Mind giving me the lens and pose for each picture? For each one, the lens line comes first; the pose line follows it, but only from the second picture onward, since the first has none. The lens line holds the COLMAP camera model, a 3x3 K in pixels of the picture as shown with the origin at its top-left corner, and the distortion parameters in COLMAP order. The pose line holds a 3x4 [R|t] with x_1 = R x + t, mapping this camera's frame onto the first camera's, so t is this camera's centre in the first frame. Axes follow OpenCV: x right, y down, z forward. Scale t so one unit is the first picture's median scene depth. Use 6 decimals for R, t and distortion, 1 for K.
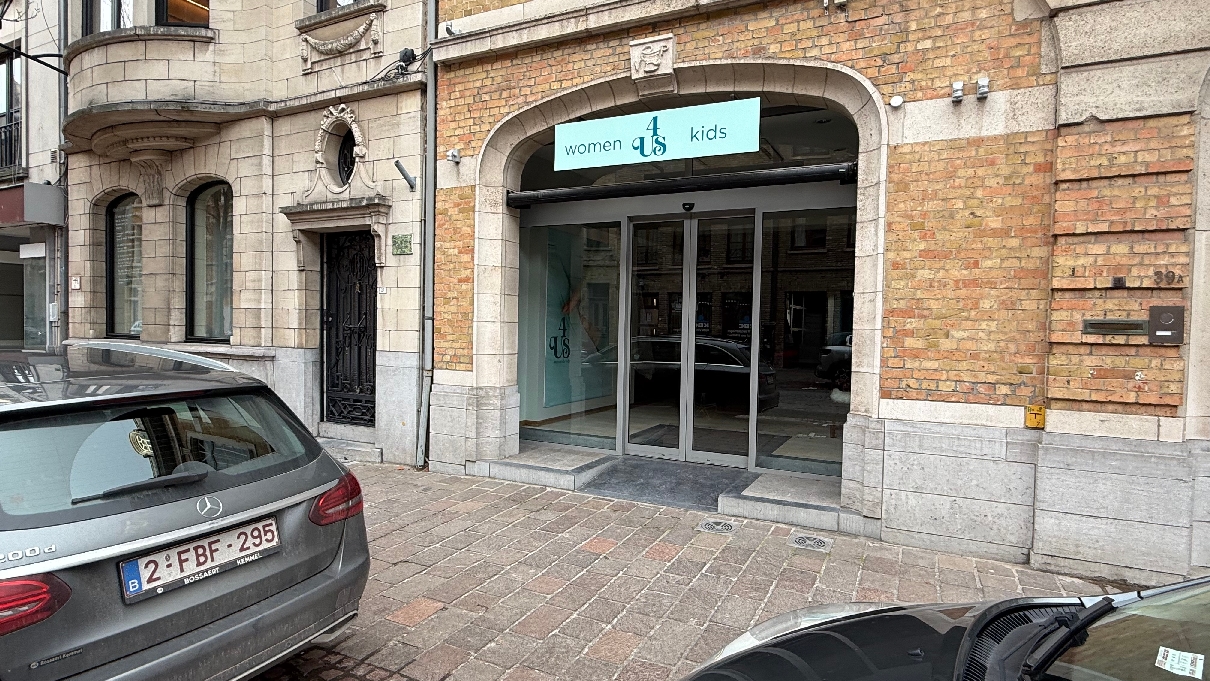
lens RADIAL K [[653.2, 0, 605.0], [0, 653.2, 340.5], [0, 0, 1]] dist [0.003092, -0.000841]
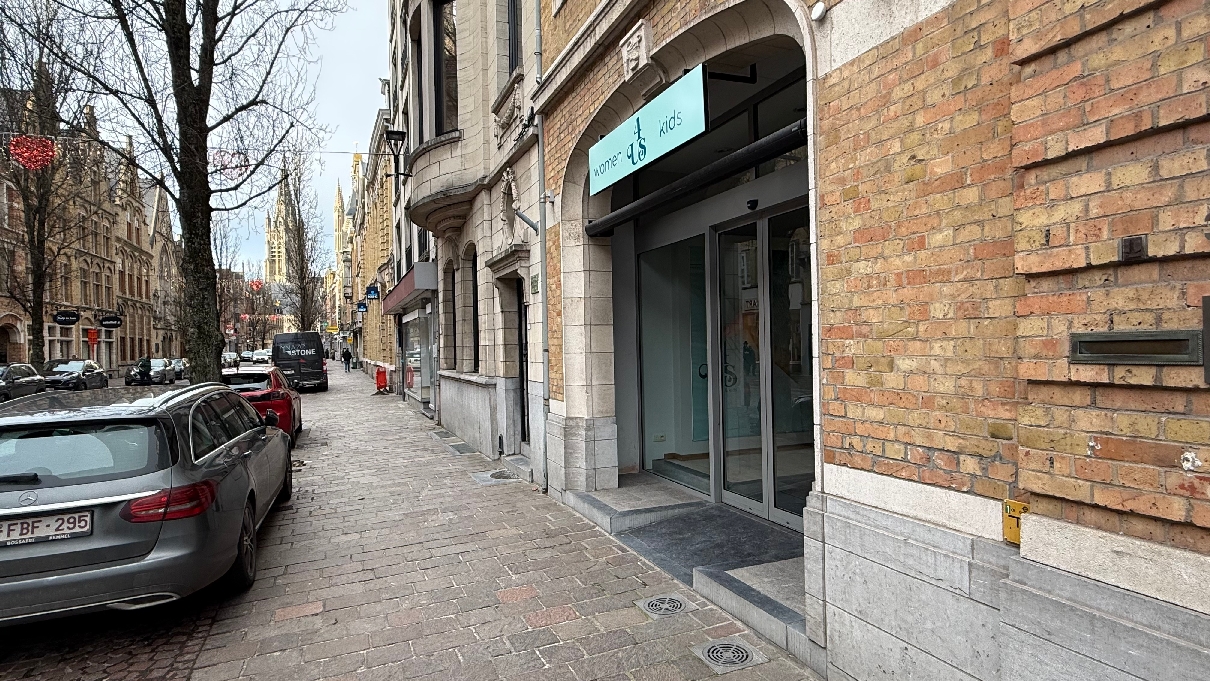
lens RADIAL K [[653.2, 0, 605.0], [0, 653.2, 340.5], [0, 0, 1]] dist [0.003092, -0.000841]
pose [[0.745210, -0.039707, -0.665646, 0.744402], [0.022110, 0.999148, -0.034848, -0.016584], [0.666463, 0.011252, 0.745453, 0.386117]]
